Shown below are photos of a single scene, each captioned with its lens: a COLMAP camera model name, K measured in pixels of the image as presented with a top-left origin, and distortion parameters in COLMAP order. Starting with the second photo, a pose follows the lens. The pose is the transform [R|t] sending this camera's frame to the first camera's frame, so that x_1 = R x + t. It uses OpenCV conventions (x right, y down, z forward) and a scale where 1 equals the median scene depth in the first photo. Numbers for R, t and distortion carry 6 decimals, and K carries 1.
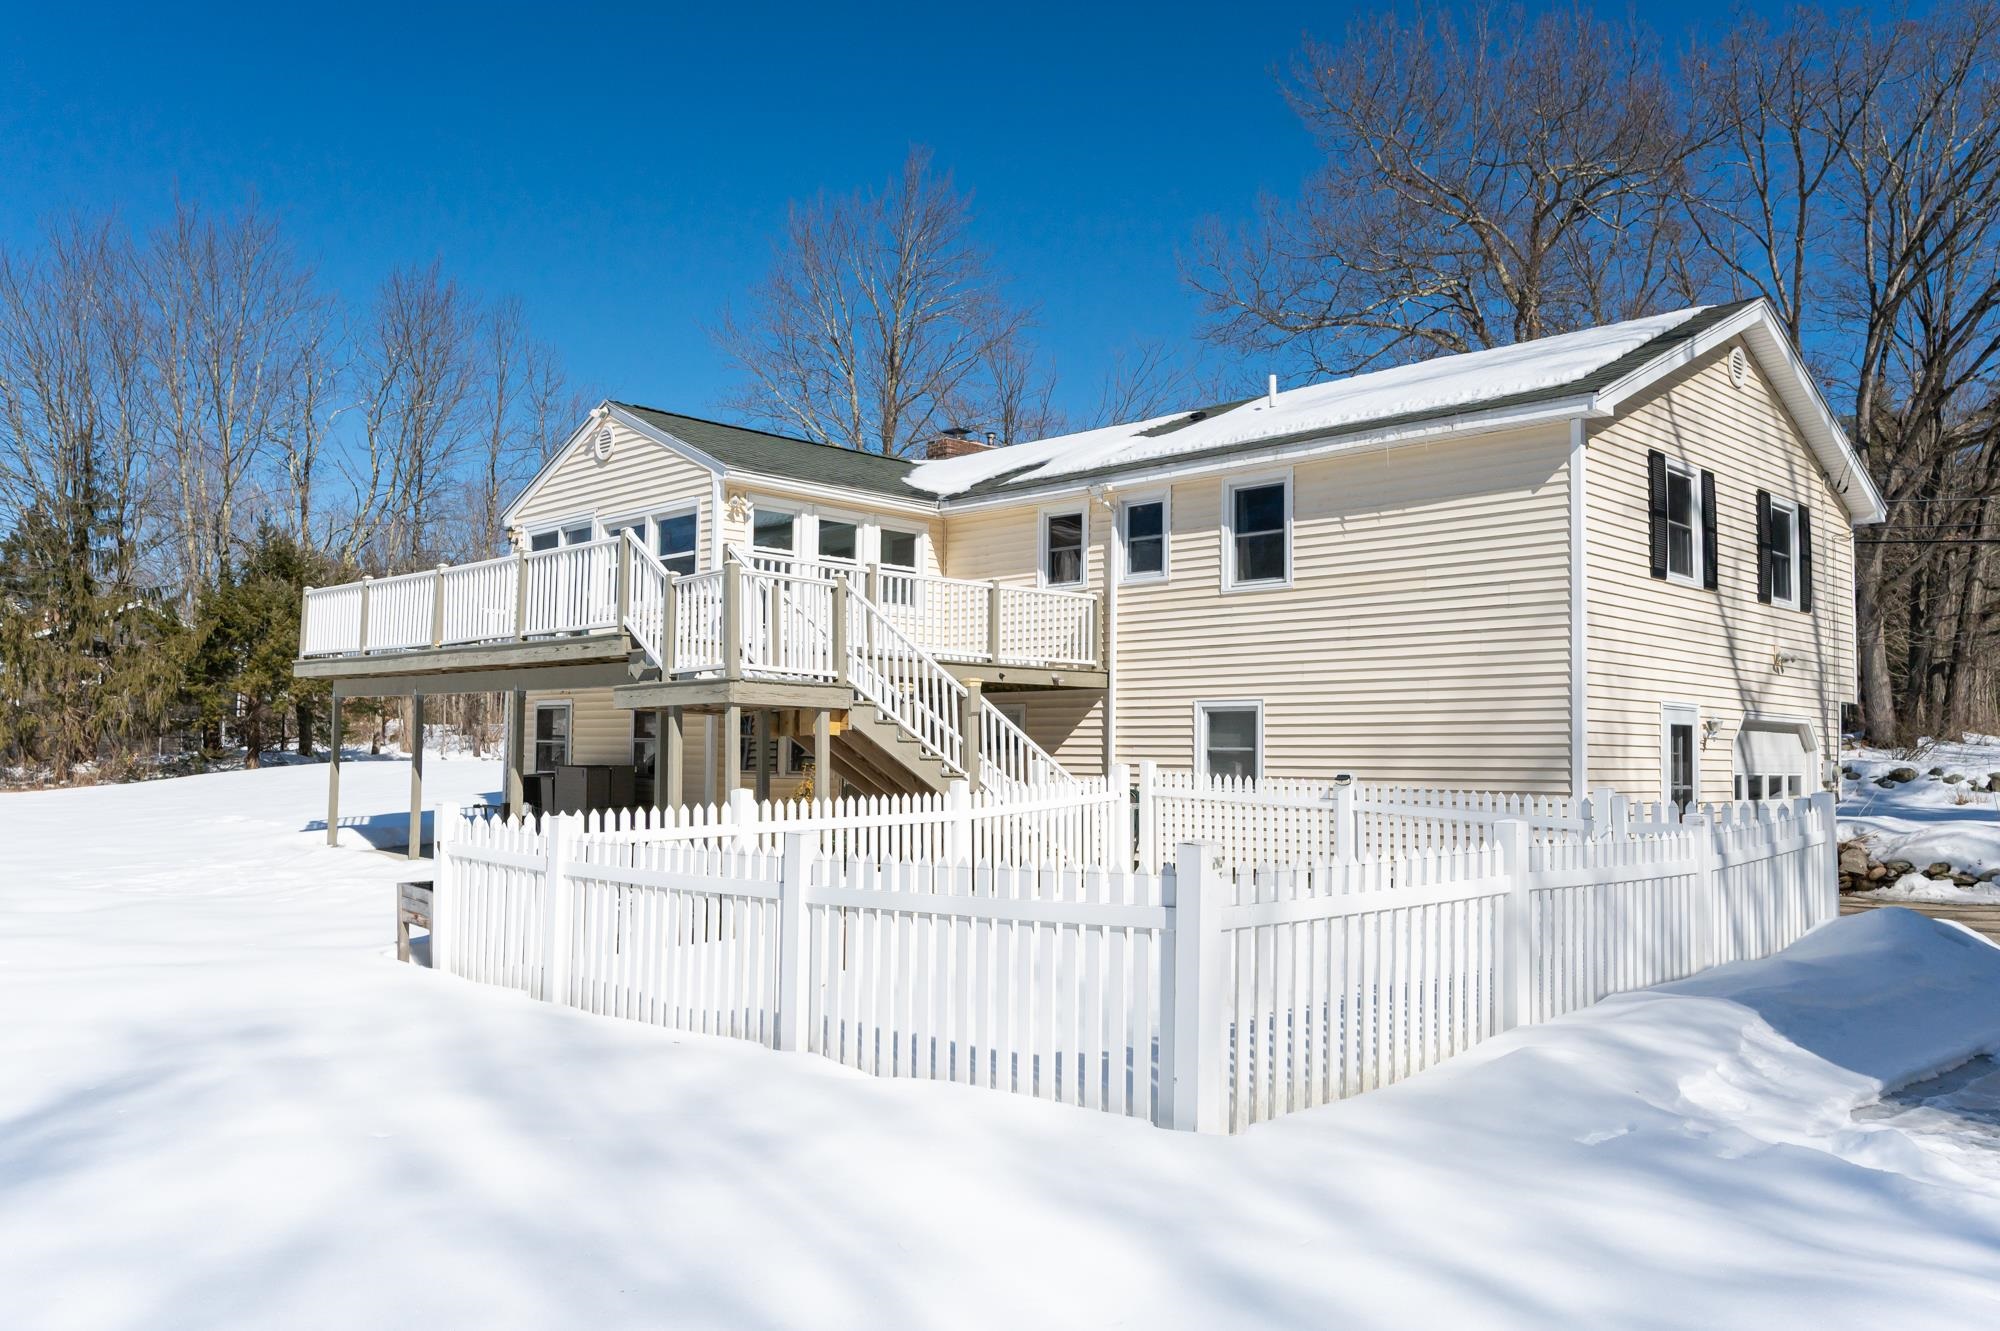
lens RADIAL K [[1541.3, 0, 1003.8], [0, 1541.3, 664.0], [0, 0, 1]] dist [-0.011887, -0.006110]
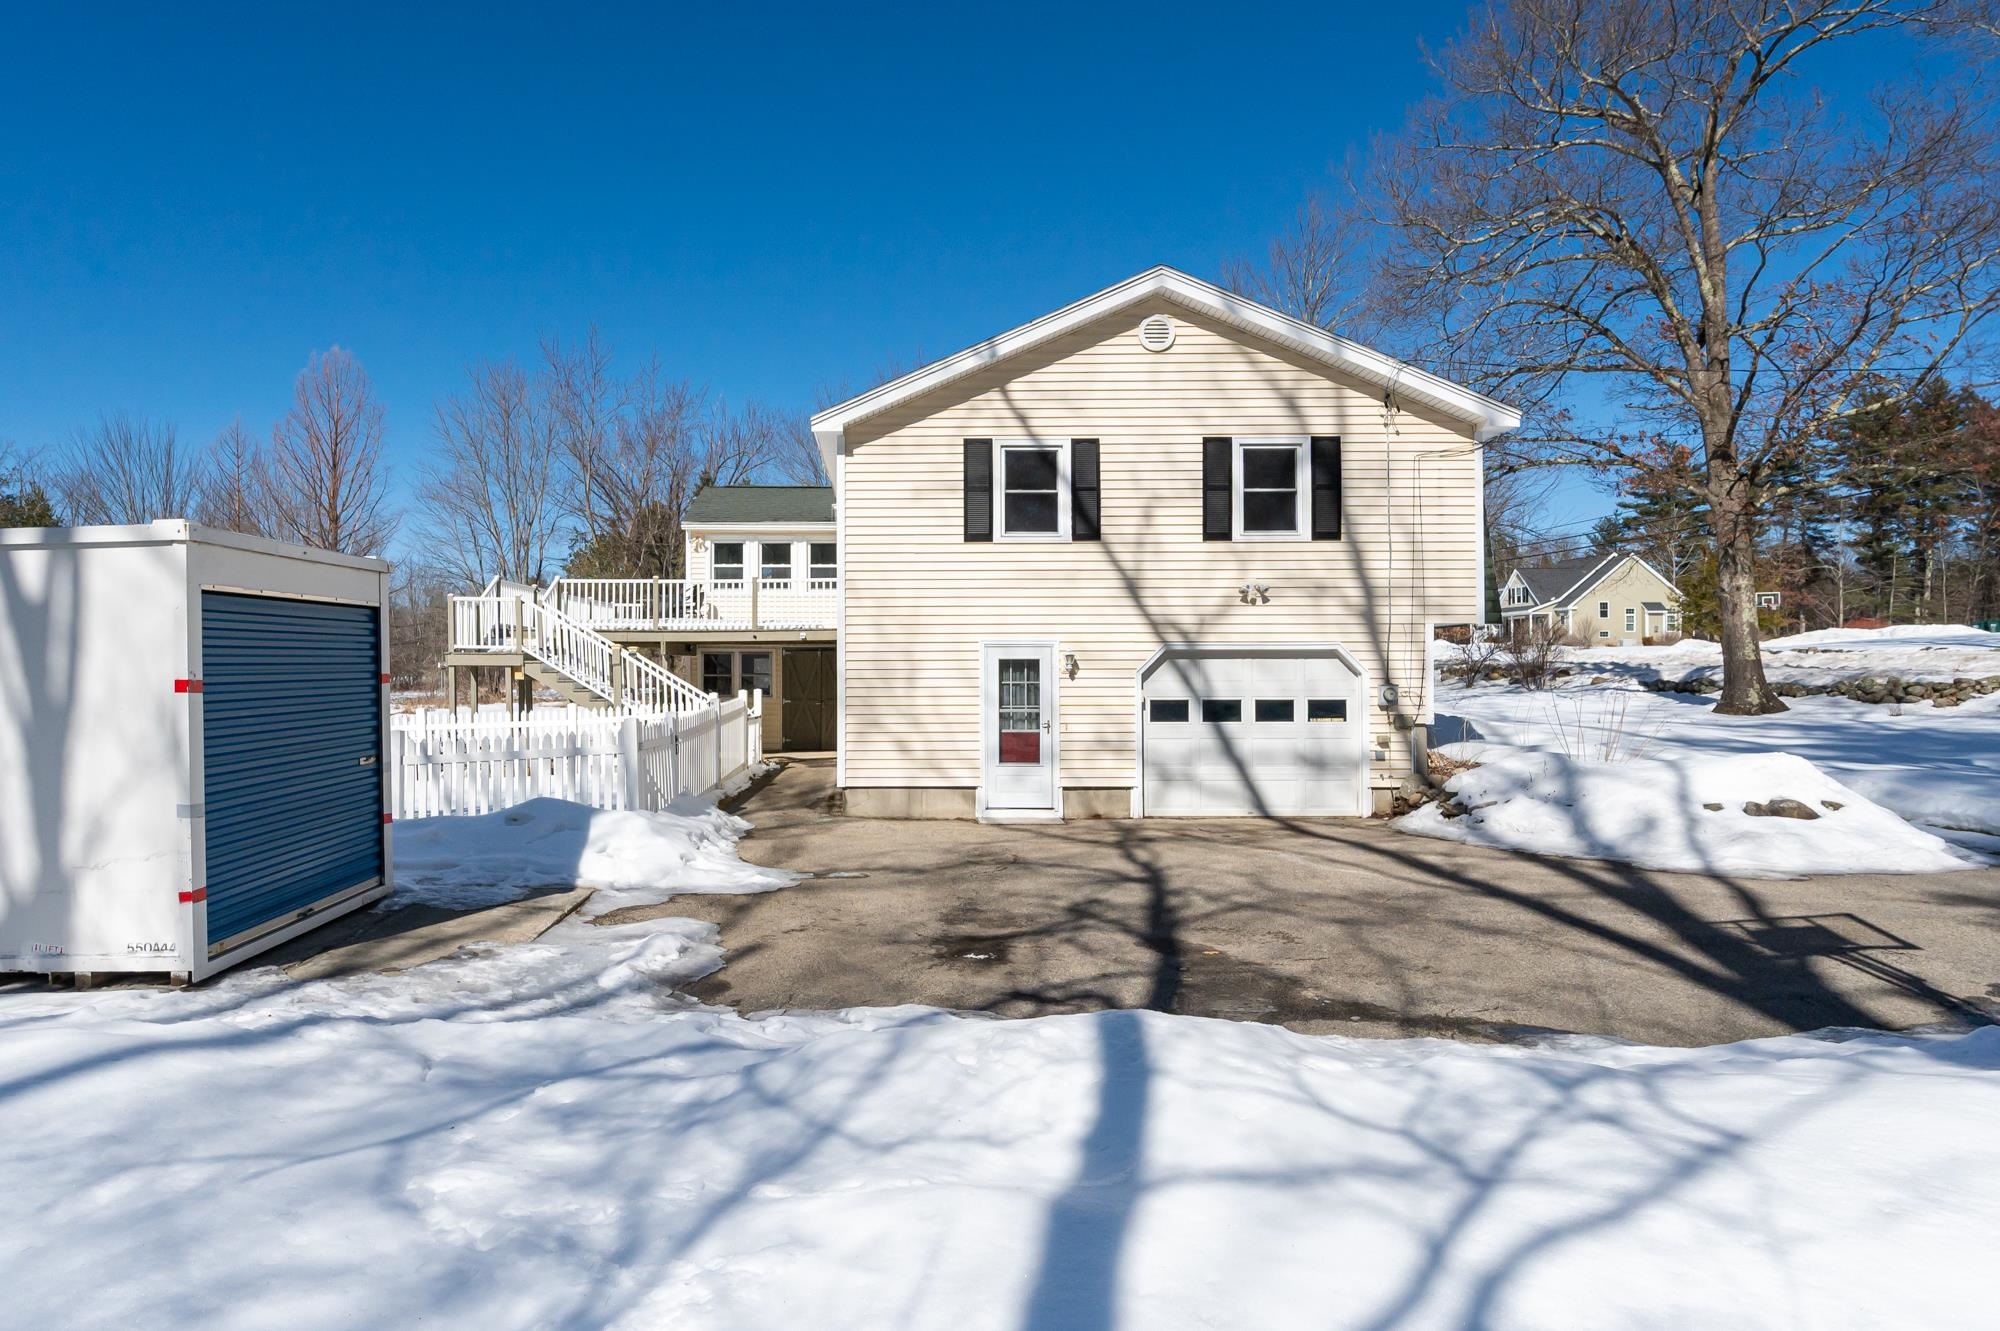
lens RADIAL K [[1066.0, 0, 1001.4], [0, 1066.0, 656.3], [0, 0, 1]] dist [-0.001460, 0.000017]
pose [[0.706804, -0.018437, -0.707169, 0.980665], [0.059950, 0.997625, 0.033910, 0.007232], [0.704865, -0.066363, 0.706230, 0.378094]]
